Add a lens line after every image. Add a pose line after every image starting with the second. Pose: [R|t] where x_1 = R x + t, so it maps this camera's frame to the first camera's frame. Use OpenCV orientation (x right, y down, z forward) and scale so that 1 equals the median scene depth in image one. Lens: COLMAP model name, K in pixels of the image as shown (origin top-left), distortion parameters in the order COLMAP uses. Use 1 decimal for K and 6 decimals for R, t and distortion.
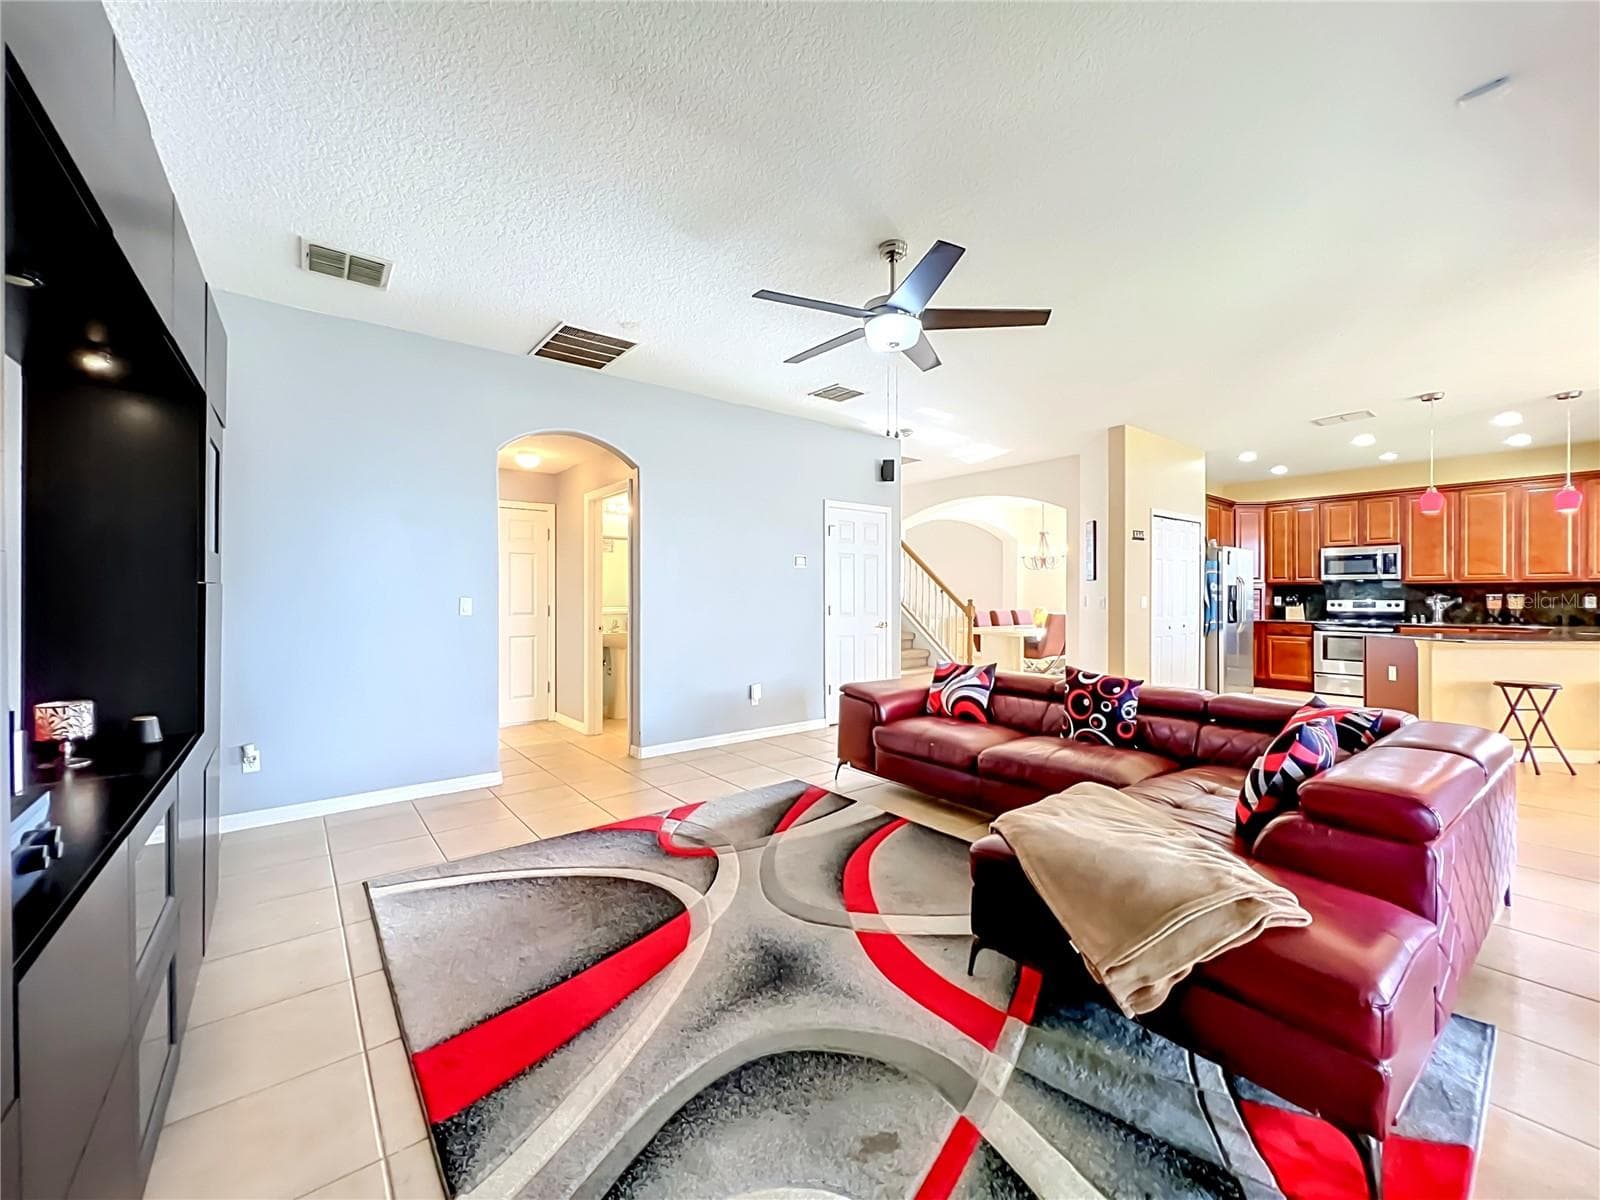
lens RADIAL K [[643.3, 0, 793.1], [0, 643.3, 597.1], [0, 0, 1]] dist [-0.000337, -0.000032]
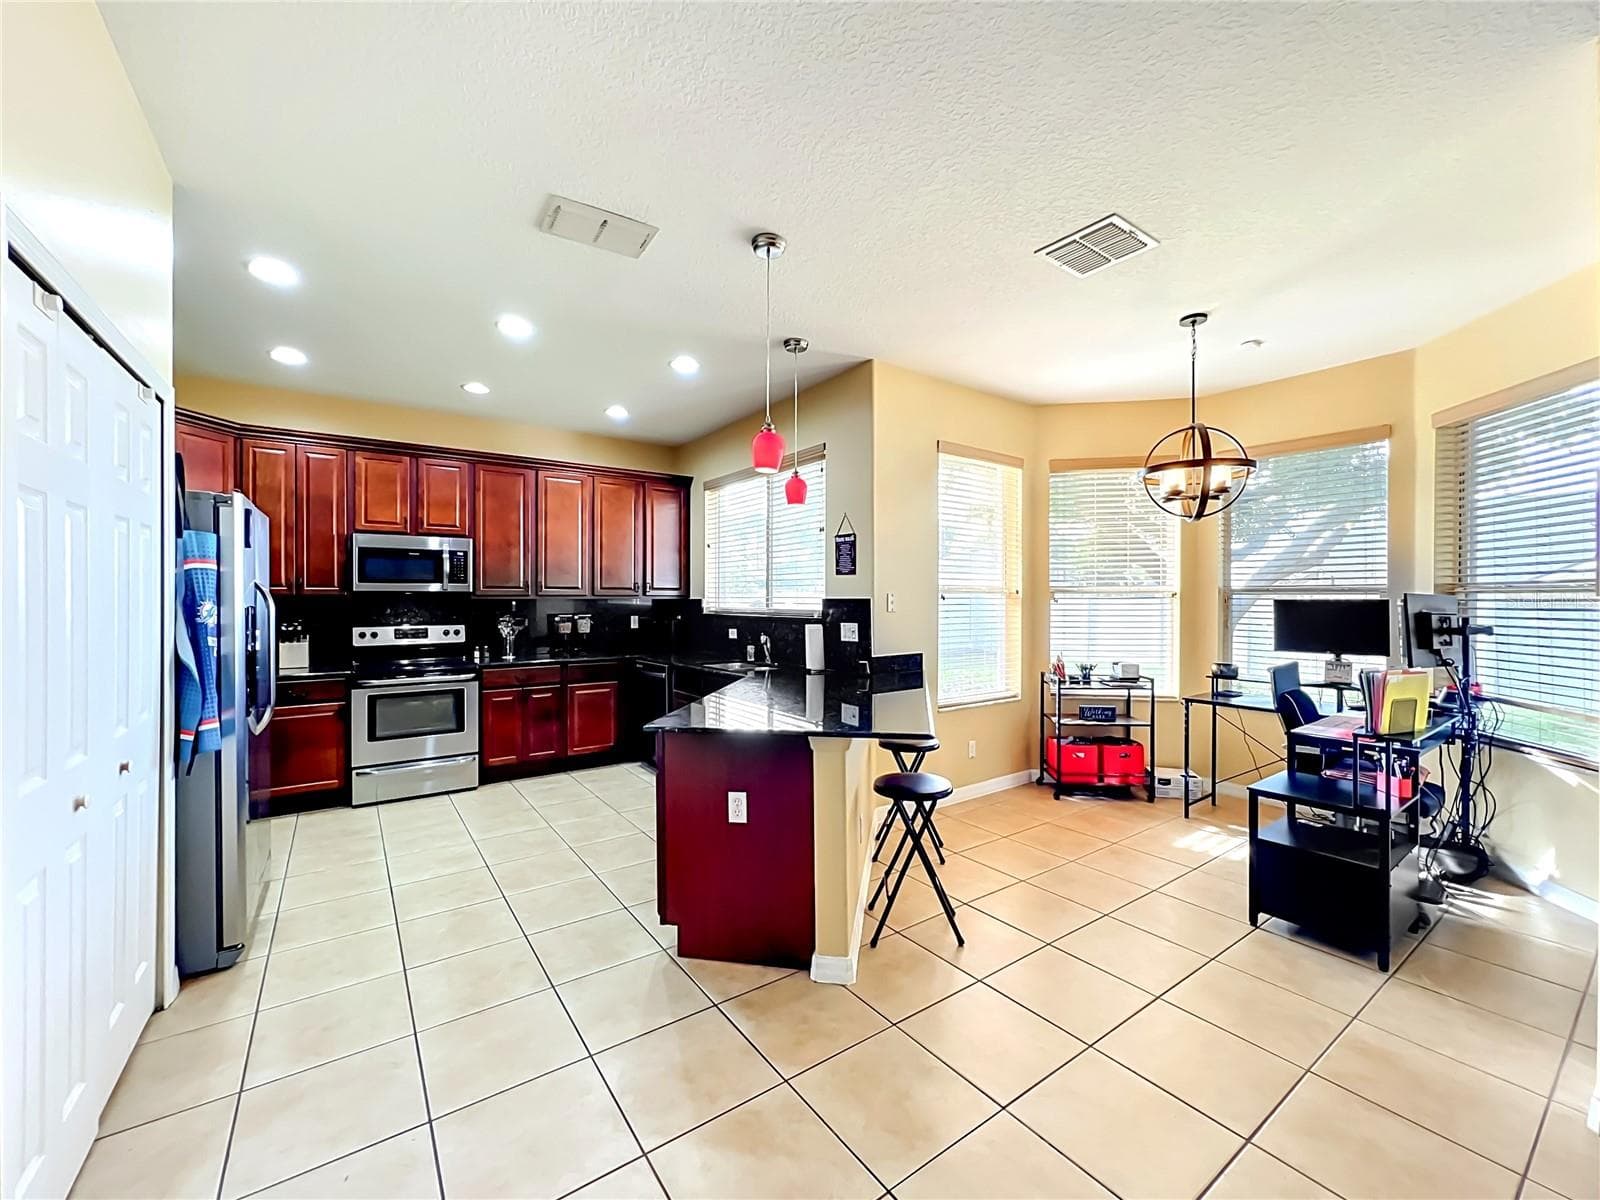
lens RADIAL K [[643.3, 0, 793.1], [0, 643.3, 597.1], [0, 0, 1]] dist [-0.000337, -0.000032]
pose [[0.060616, 0.001298, 0.998160, 0.347989], [0.003685, 0.999992, -0.001524, -0.022164], [-0.998154, 0.003771, 0.060611, 0.681541]]
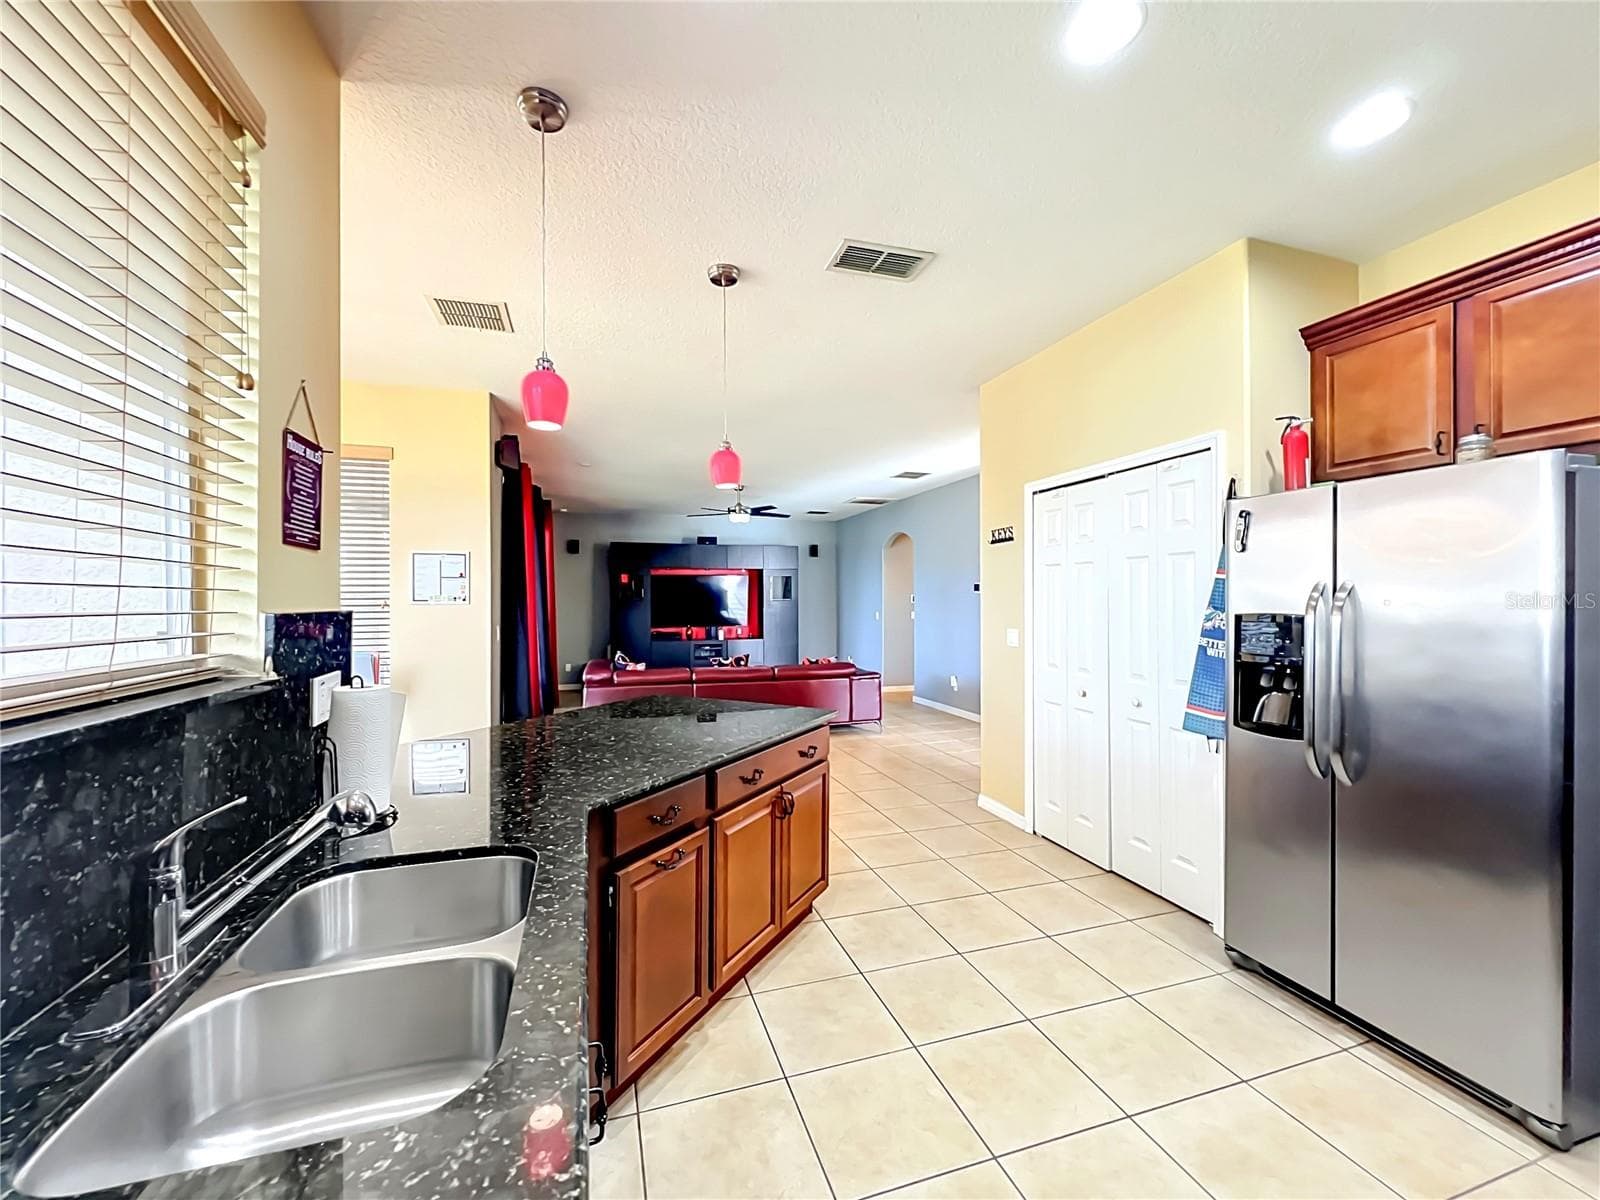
lens RADIAL K [[643.3, 0, 793.1], [0, 643.3, 597.1], [0, 0, 1]] dist [-0.000337, -0.000032]
pose [[-0.359663, -0.003298, -0.933077, 1.064696], [0.000840, 0.999992, -0.003859, -0.025774], [0.933082, -0.002172, -0.359657, 0.898125]]
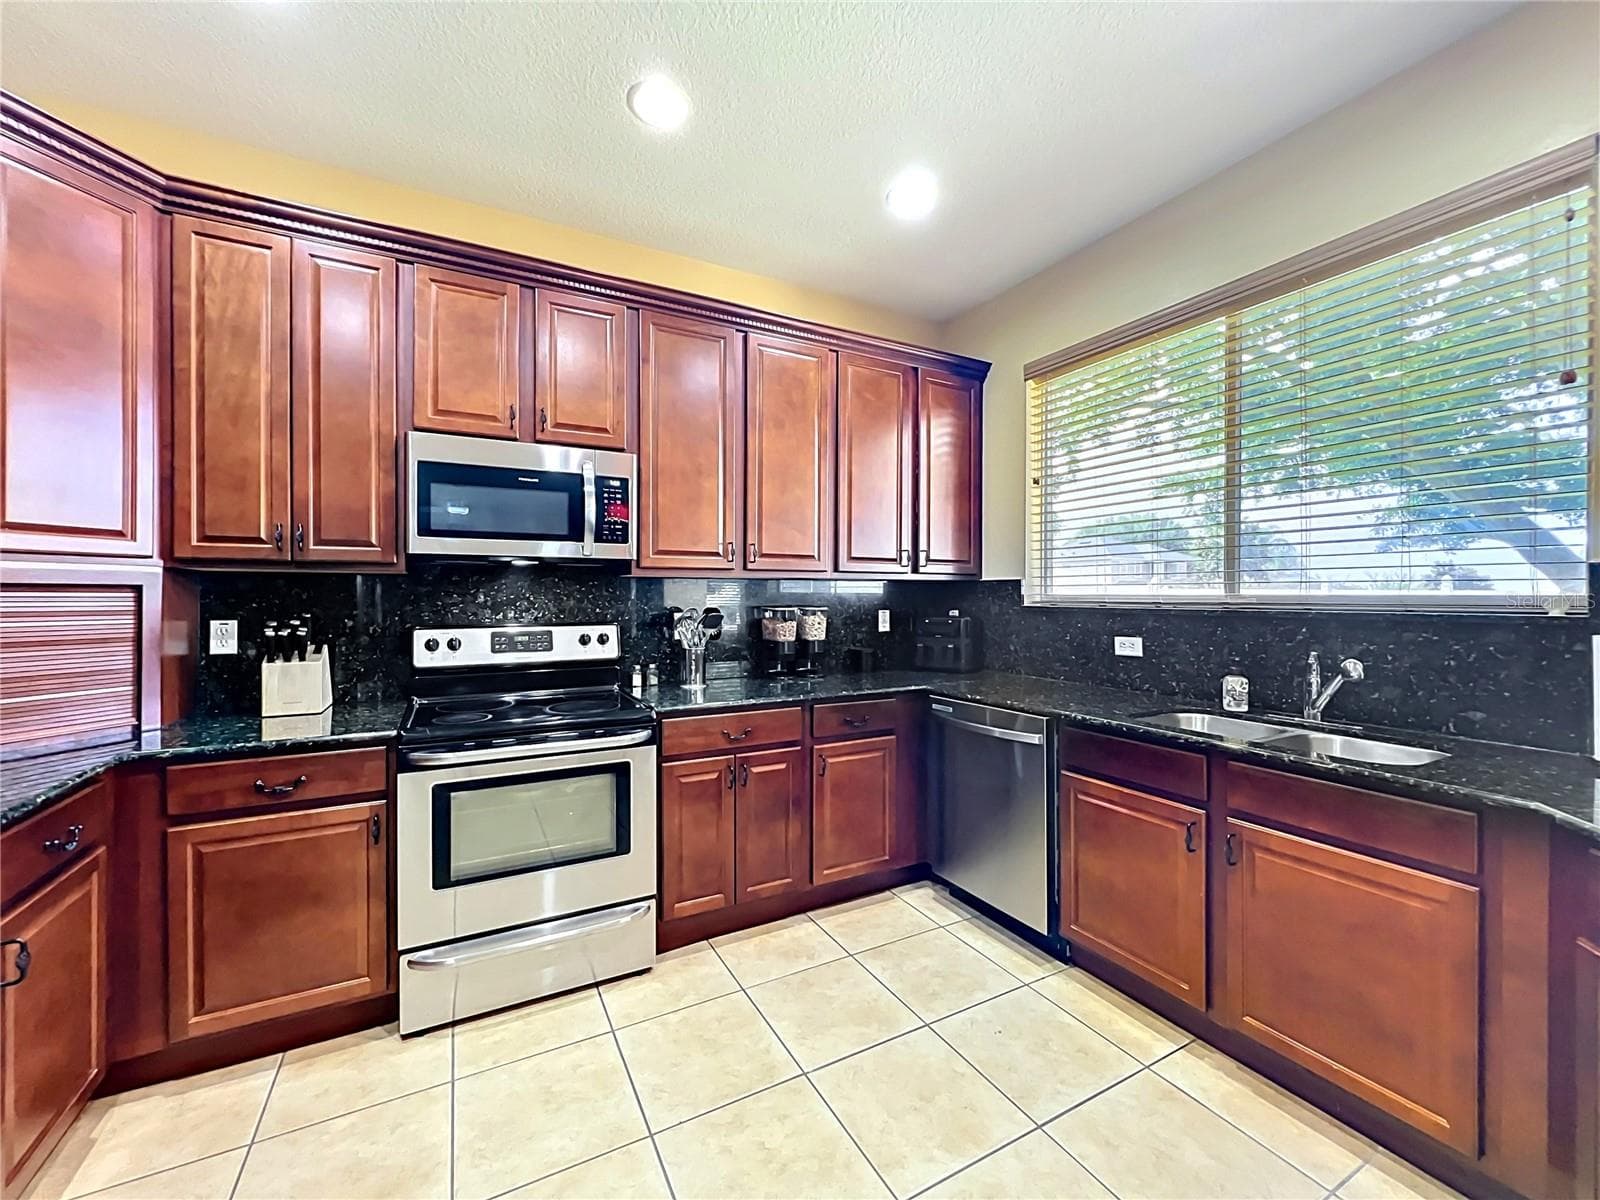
lens RADIAL K [[643.3, 0, 793.1], [0, 643.3, 597.1], [0, 0, 1]] dist [-0.000337, -0.000032]
pose [[0.186969, -0.005165, 0.982352, 0.682070], [0.001902, 0.999986, 0.004895, -0.012020], [-0.982364, 0.000953, 0.186976, 0.912795]]
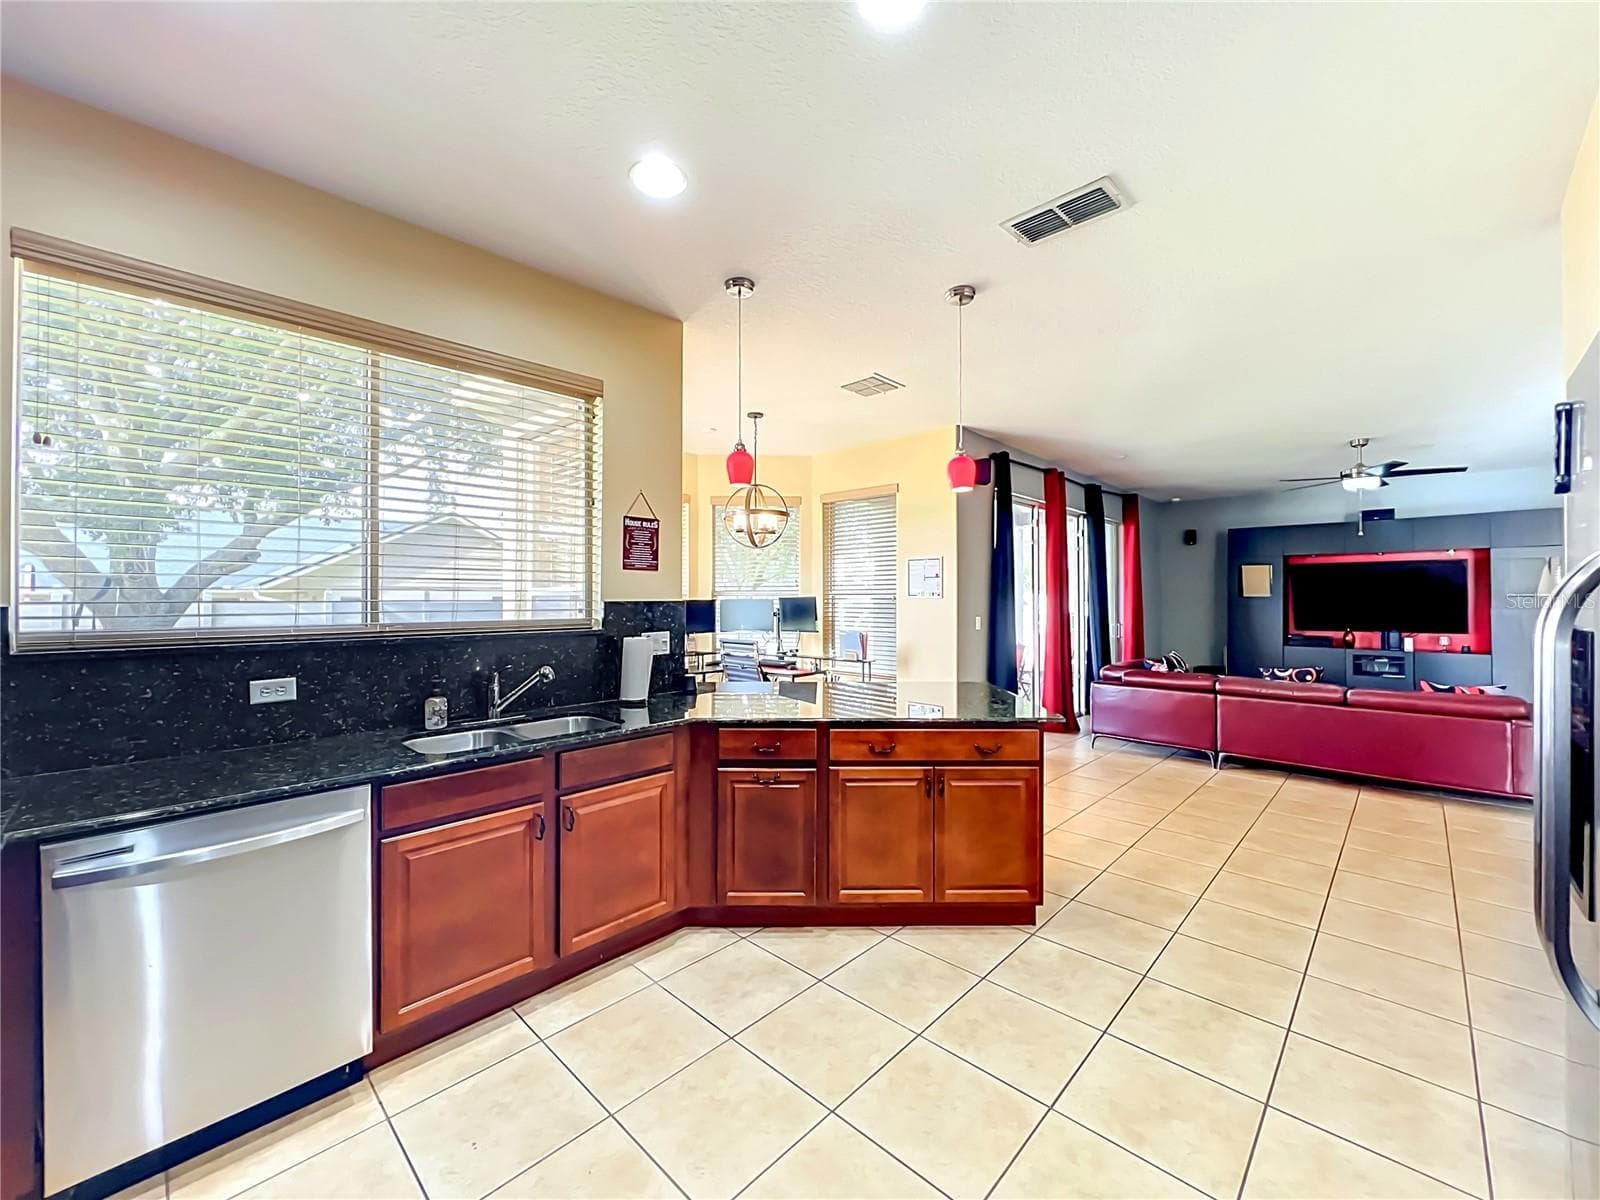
lens RADIAL K [[641.3, 0, 797.7], [0, 641.3, 593.8], [0, 0, 1]] dist [-0.001067, 0.000723]
pose [[-0.991324, -0.000253, -0.131443, 0.875285], [0.000000, 0.999998, -0.001923, -0.026040], [0.131443, -0.001906, -0.991322, 1.120673]]
